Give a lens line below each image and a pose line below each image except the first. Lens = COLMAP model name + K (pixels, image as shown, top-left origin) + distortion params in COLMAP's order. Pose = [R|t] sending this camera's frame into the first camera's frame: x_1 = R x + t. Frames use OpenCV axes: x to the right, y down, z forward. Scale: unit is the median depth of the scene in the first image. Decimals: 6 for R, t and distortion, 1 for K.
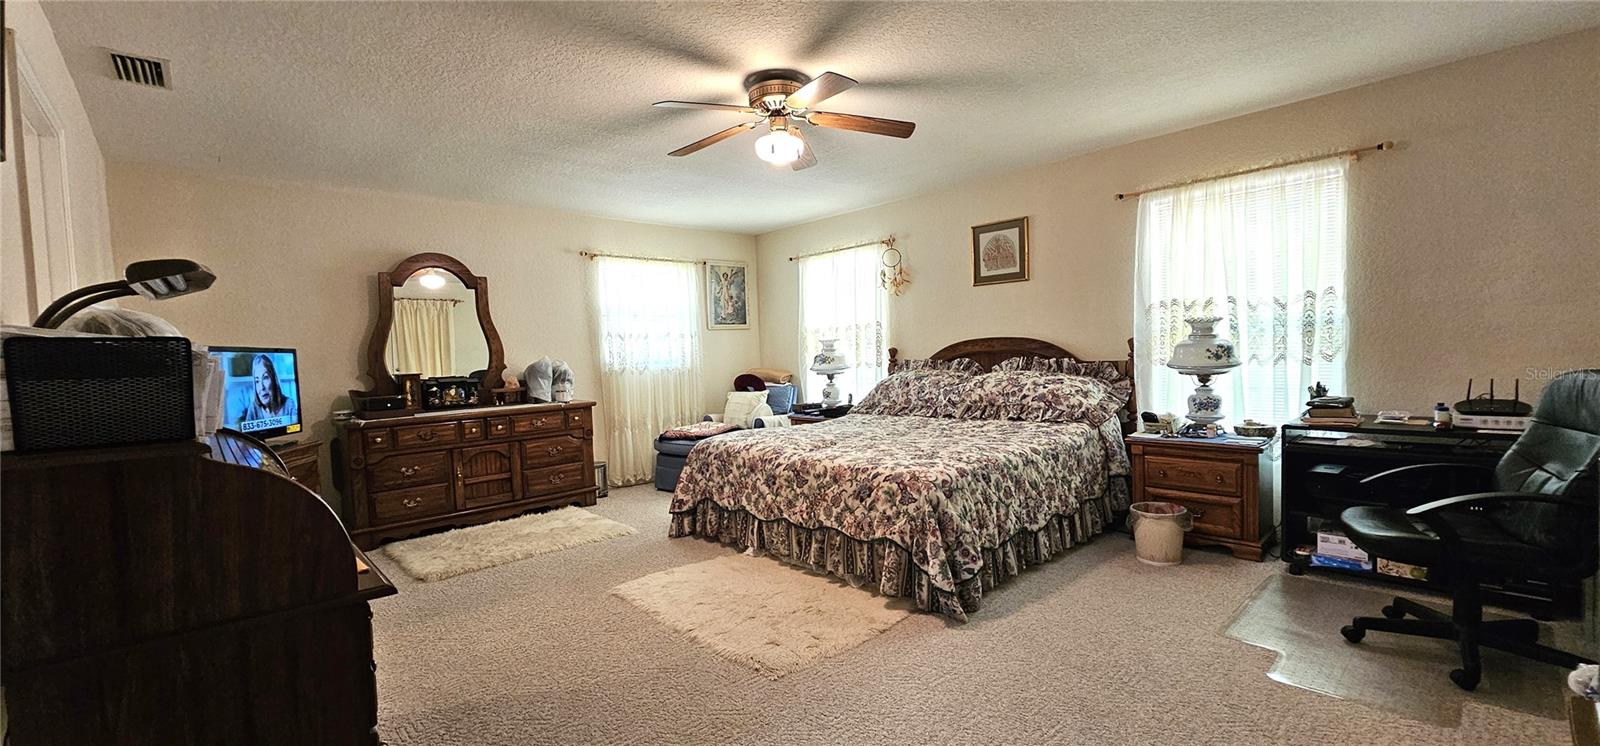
lens RADIAL K [[645.4, 0, 795.0], [0, 645.4, 374.1], [0, 0, 1]] dist [-0.003307, -0.000044]
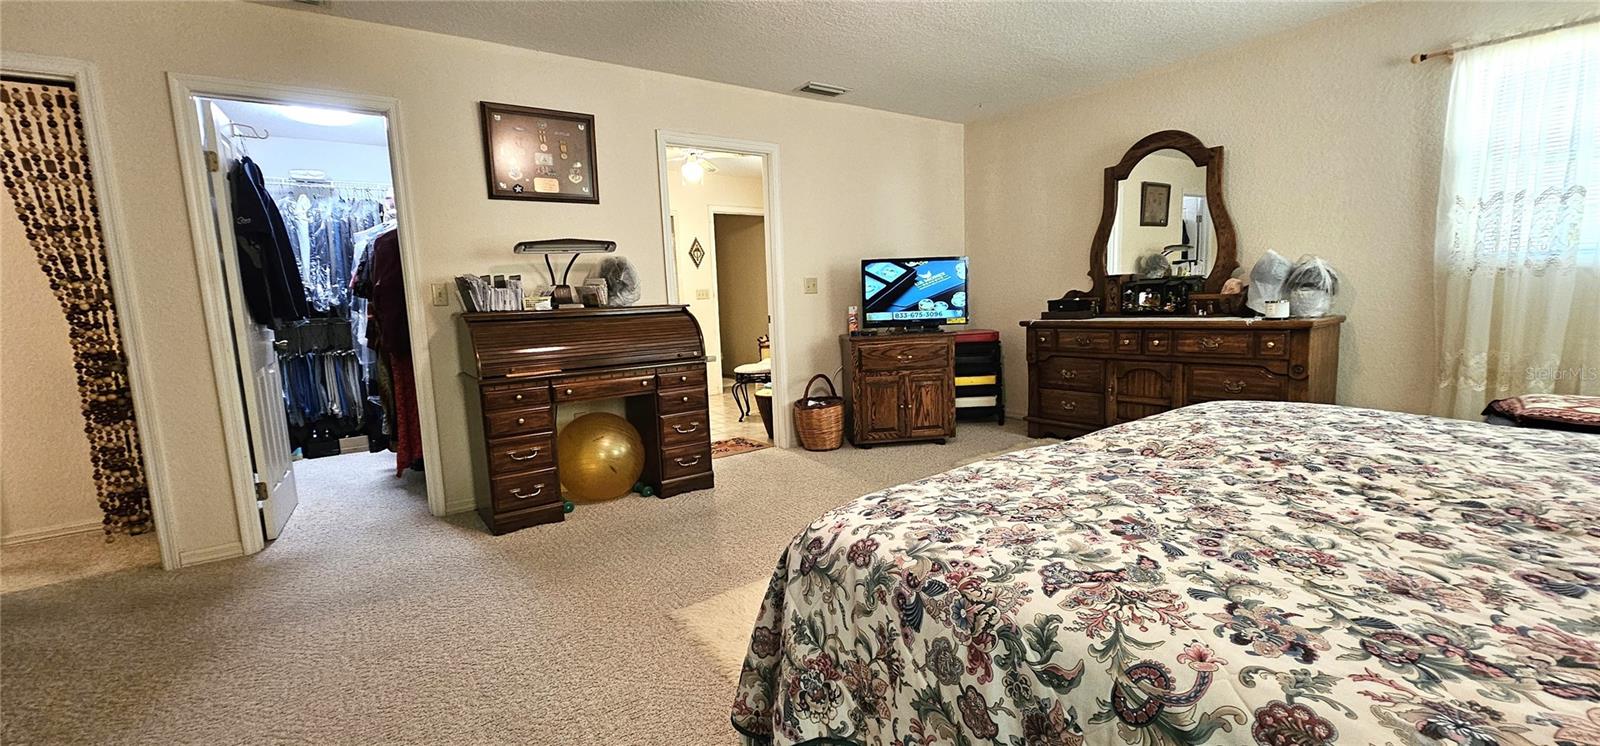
lens RADIAL K [[645.4, 0, 782.7], [0, 645.4, 374.2], [0, 0, 1]] dist [-0.003307, -0.000044]
pose [[-0.120395, 0.160963, -0.979590, 0.443062], [0.015035, 0.986950, 0.160325, -0.017297], [0.992612, 0.004574, -0.121244, 0.683921]]
